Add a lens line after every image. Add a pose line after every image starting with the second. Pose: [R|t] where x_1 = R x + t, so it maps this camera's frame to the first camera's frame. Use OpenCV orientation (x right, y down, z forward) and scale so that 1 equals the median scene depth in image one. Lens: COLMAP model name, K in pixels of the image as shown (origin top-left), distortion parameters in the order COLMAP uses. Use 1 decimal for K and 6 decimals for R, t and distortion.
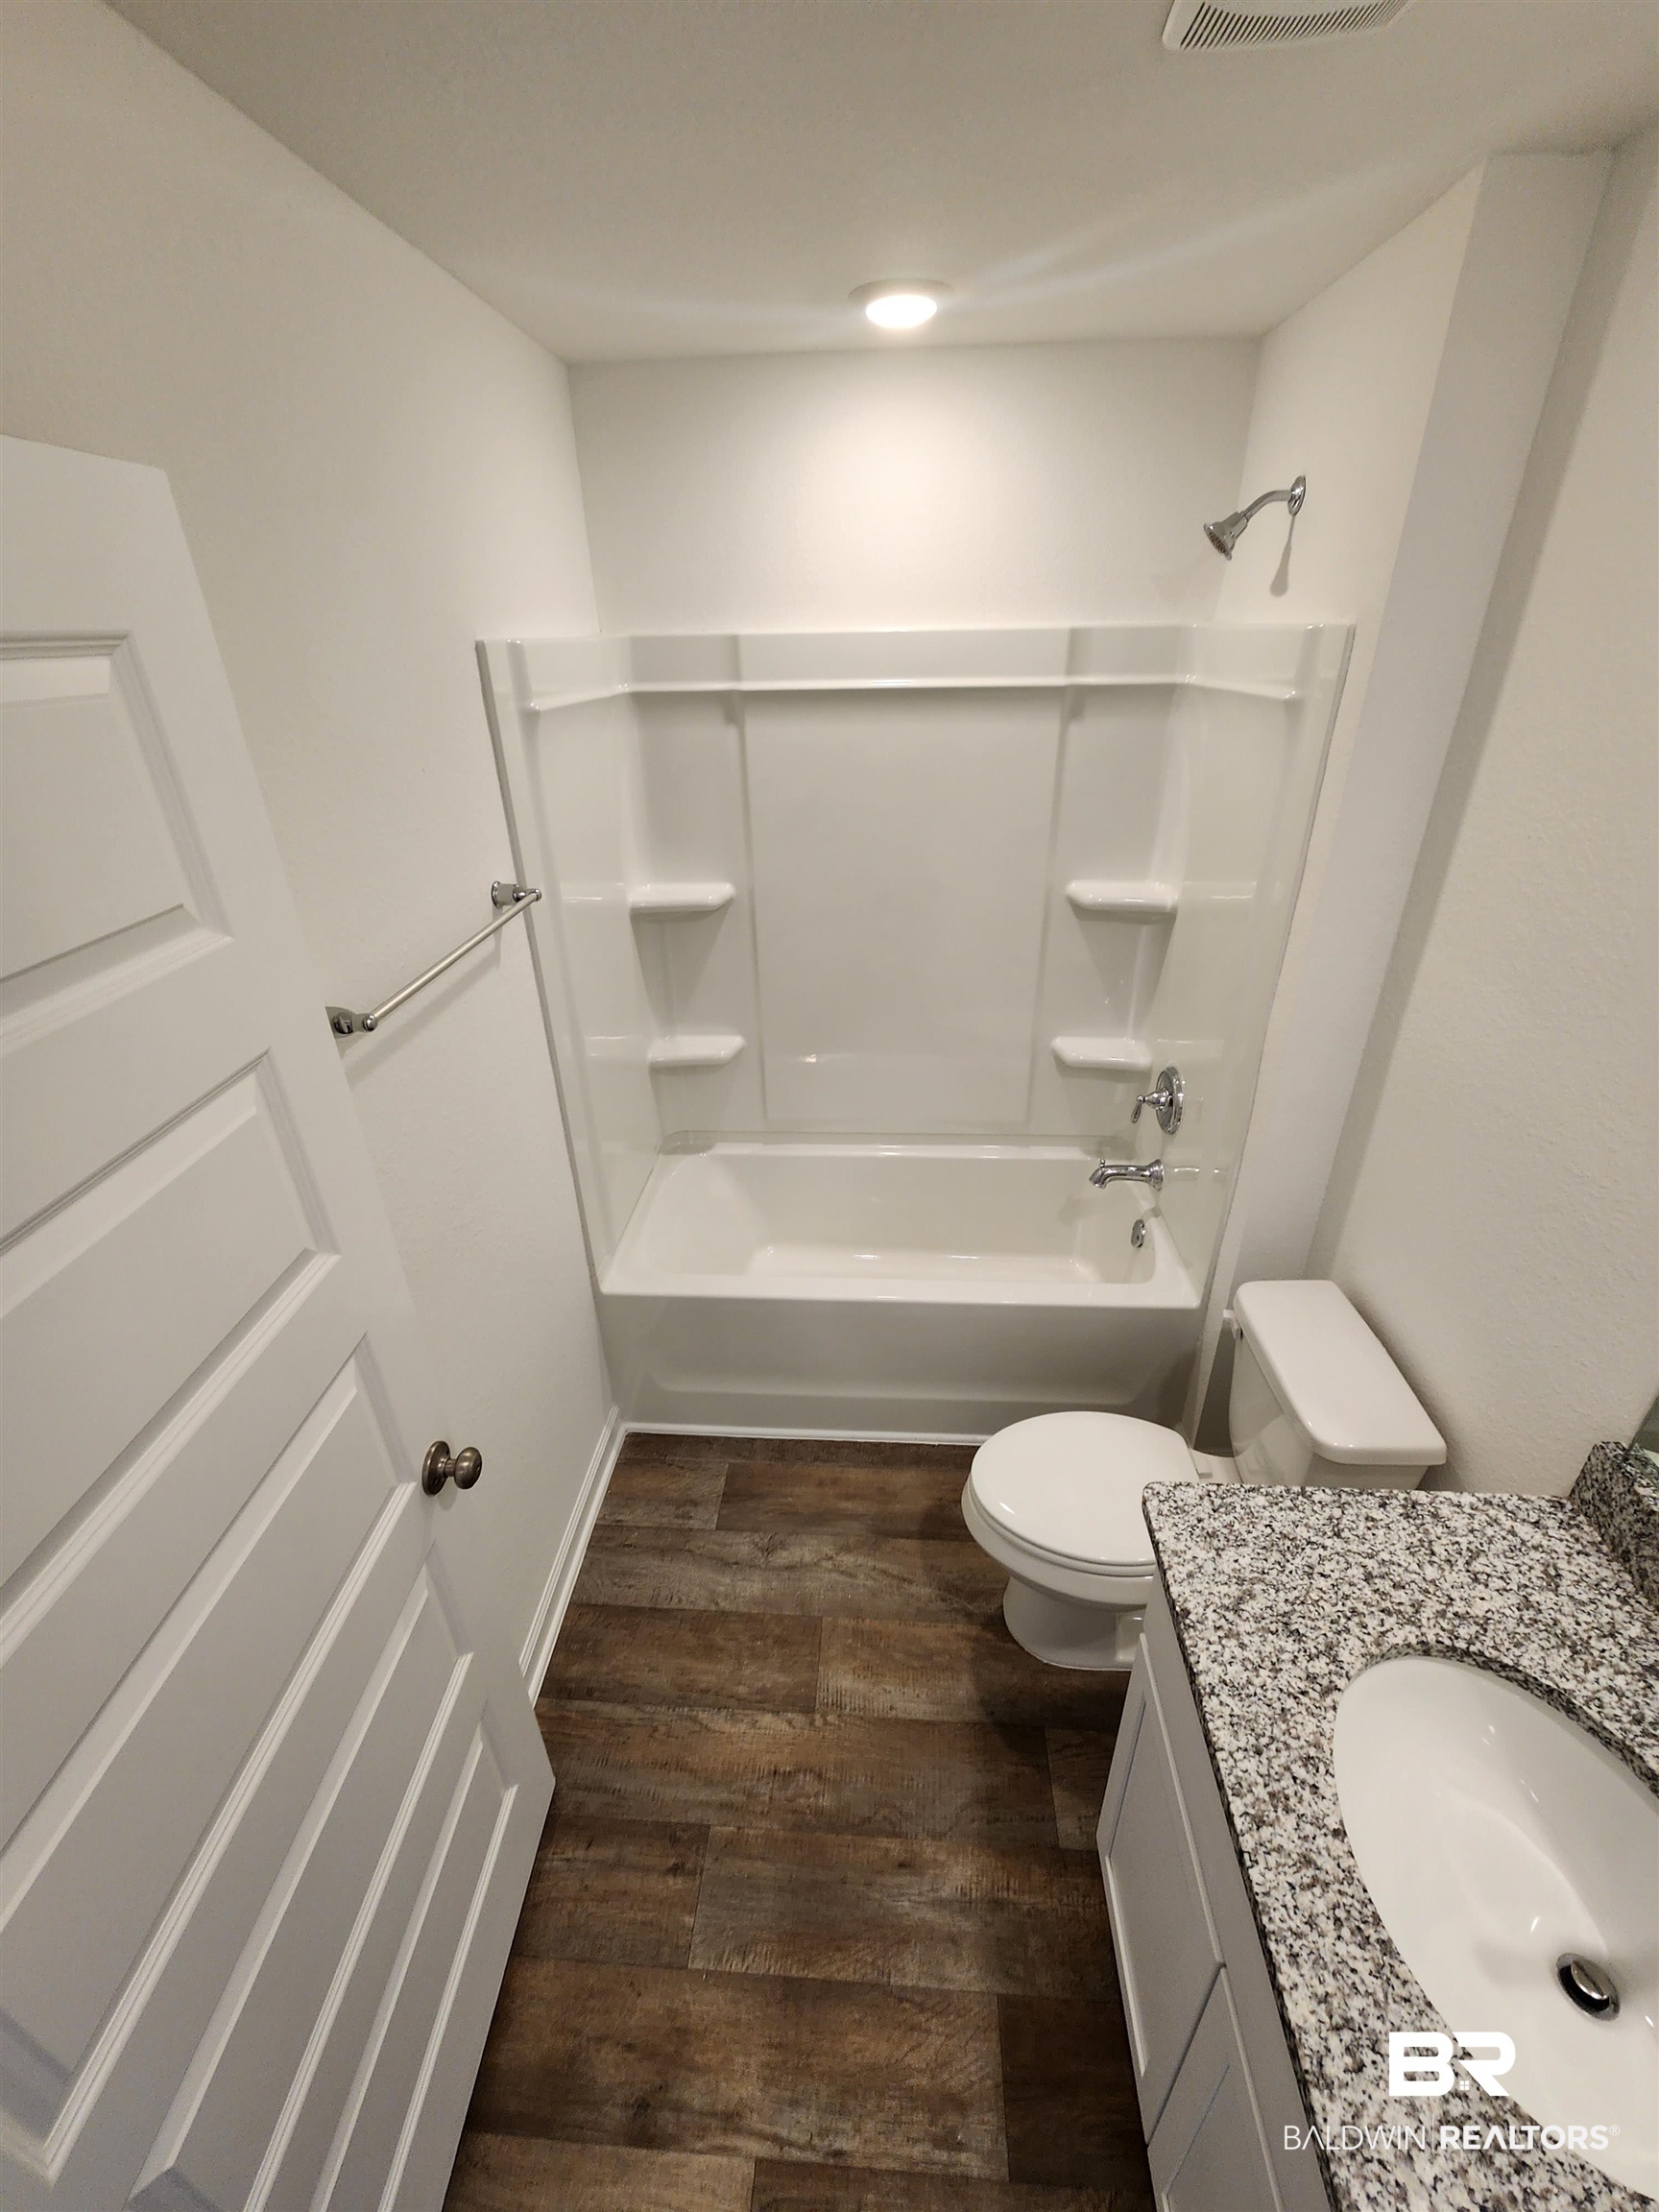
lens RADIAL K [[913.6, 0, 832.7], [0, 913.6, 1102.9], [0, 0, 1]] dist [0.003766, -0.004479]
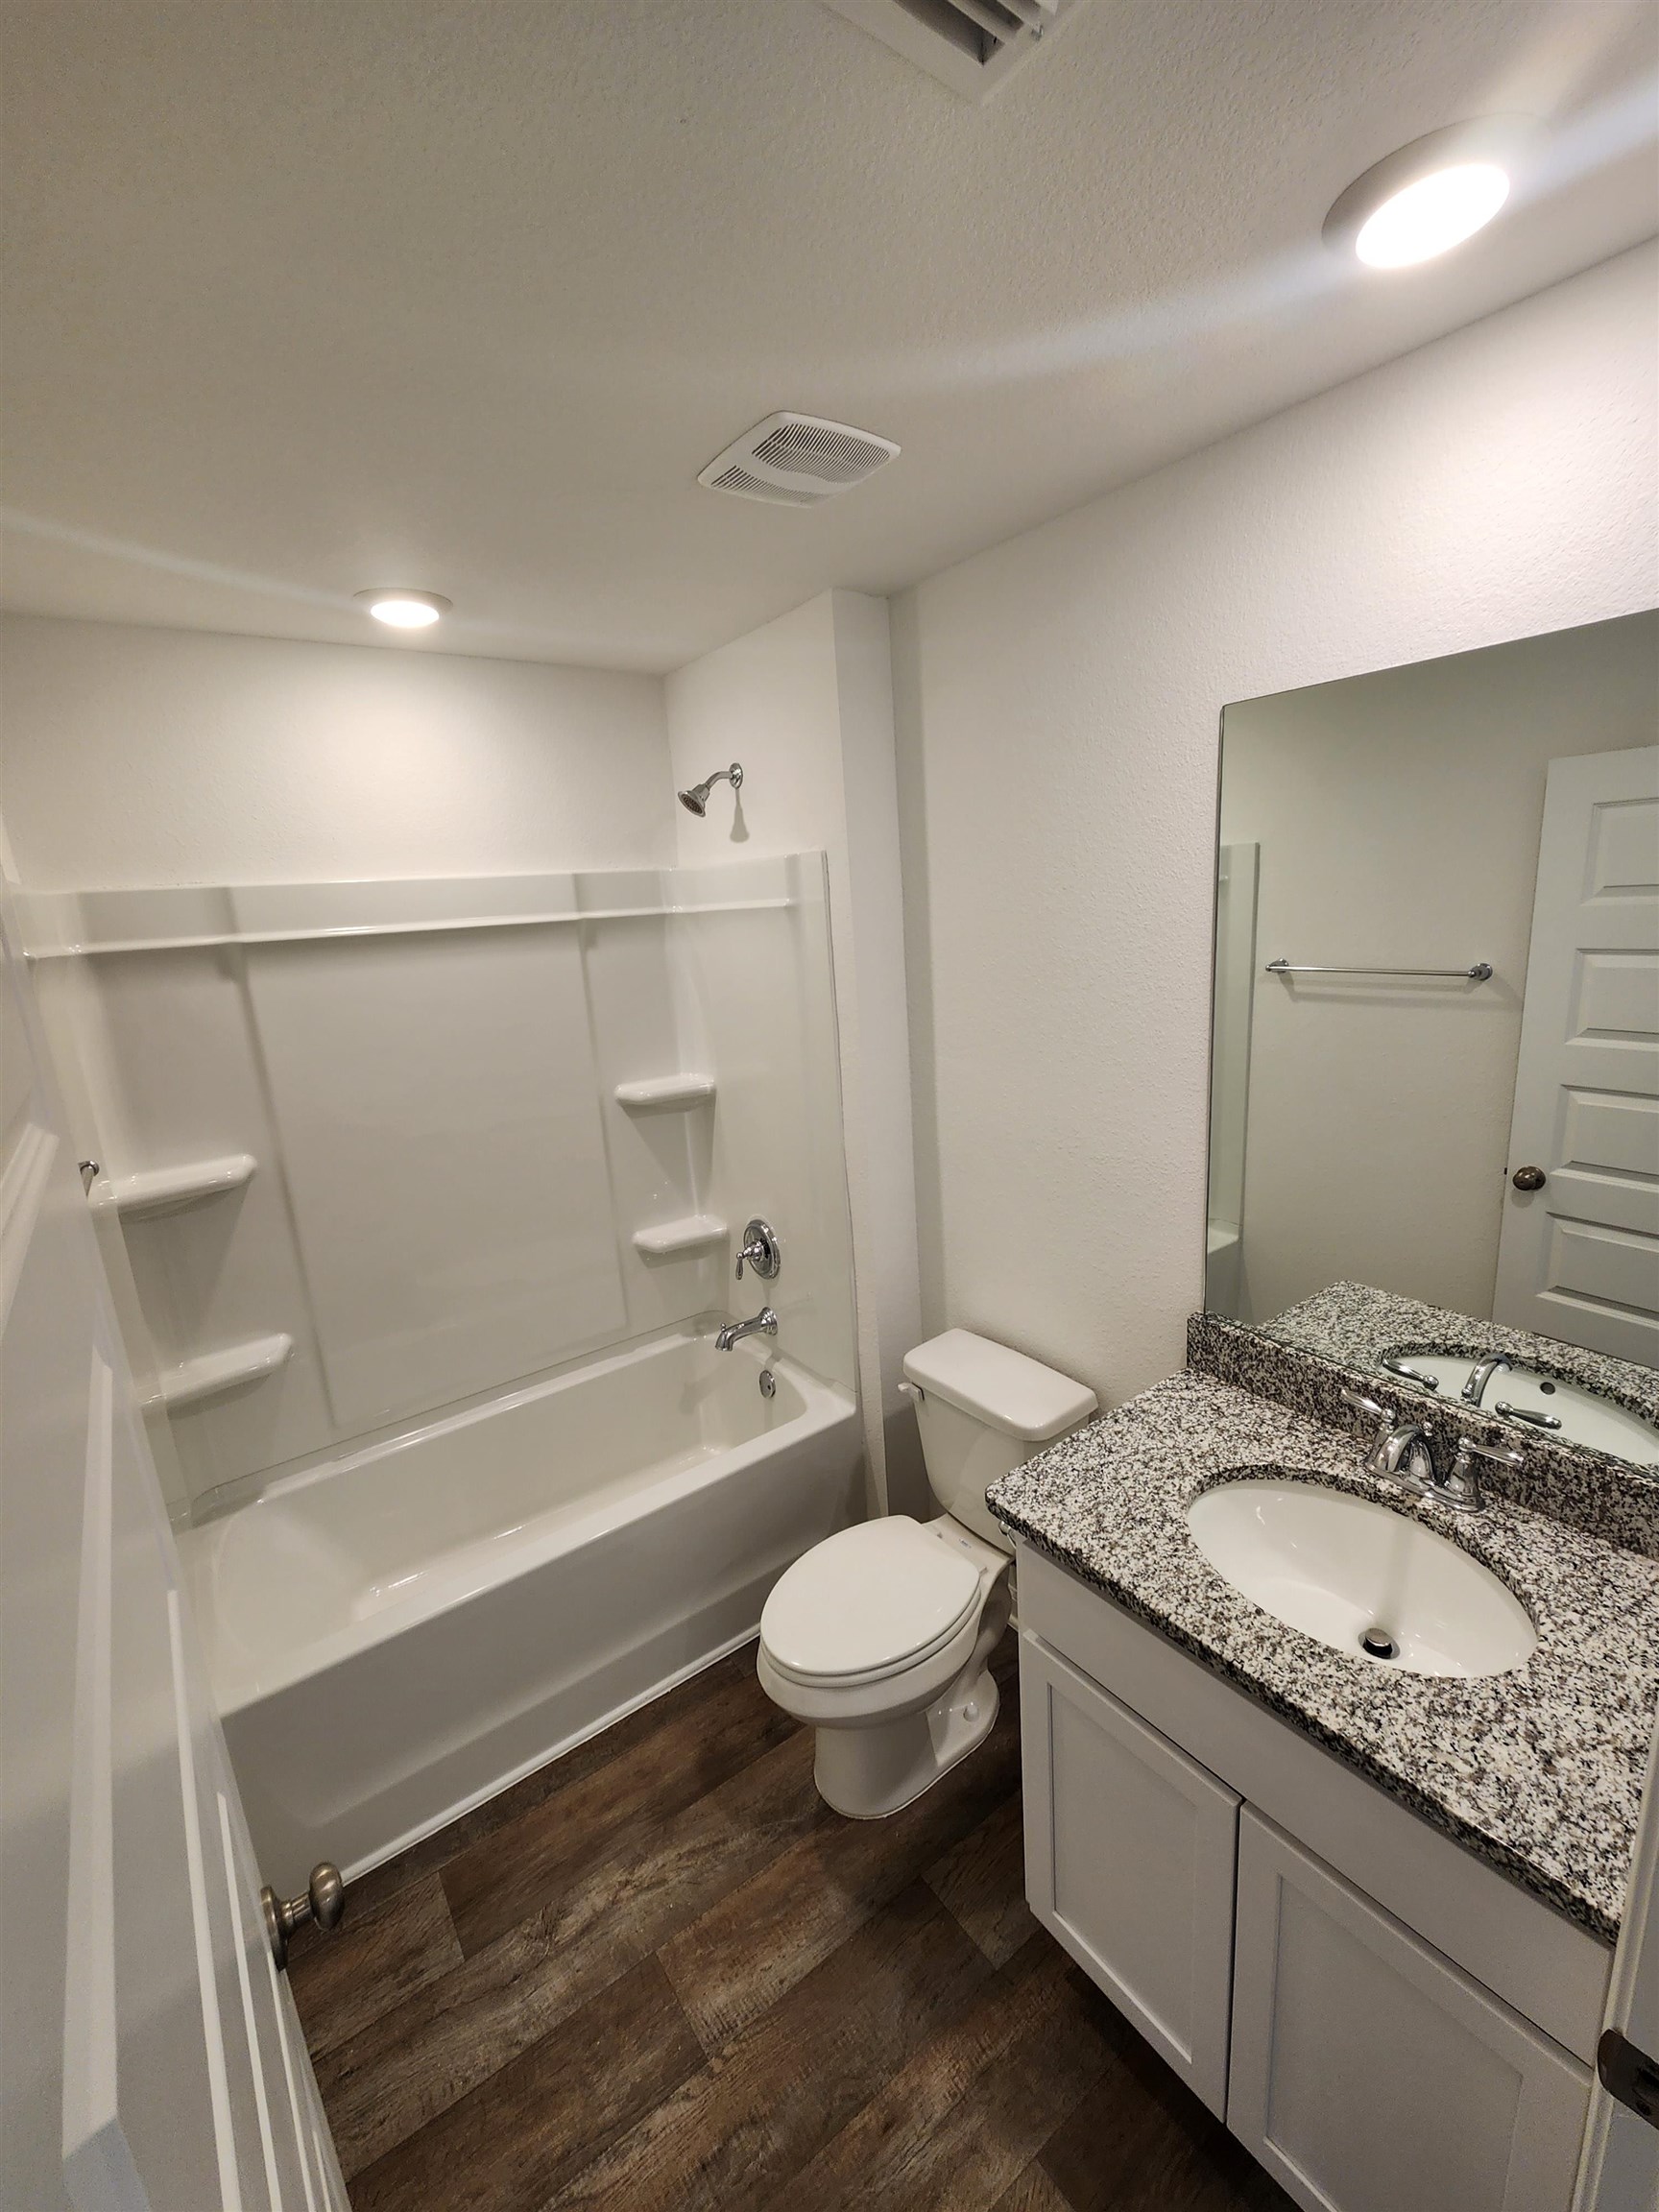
lens RADIAL K [[913.6, 0, 846.8], [0, 913.6, 1098.1], [0, 0, 1]] dist [0.003766, -0.004479]
pose [[0.760263, -0.170775, 0.626766, -0.275693], [0.344603, 0.923908, -0.166263, 0.059098], [-0.550681, 0.342389, 0.761263, 0.031333]]
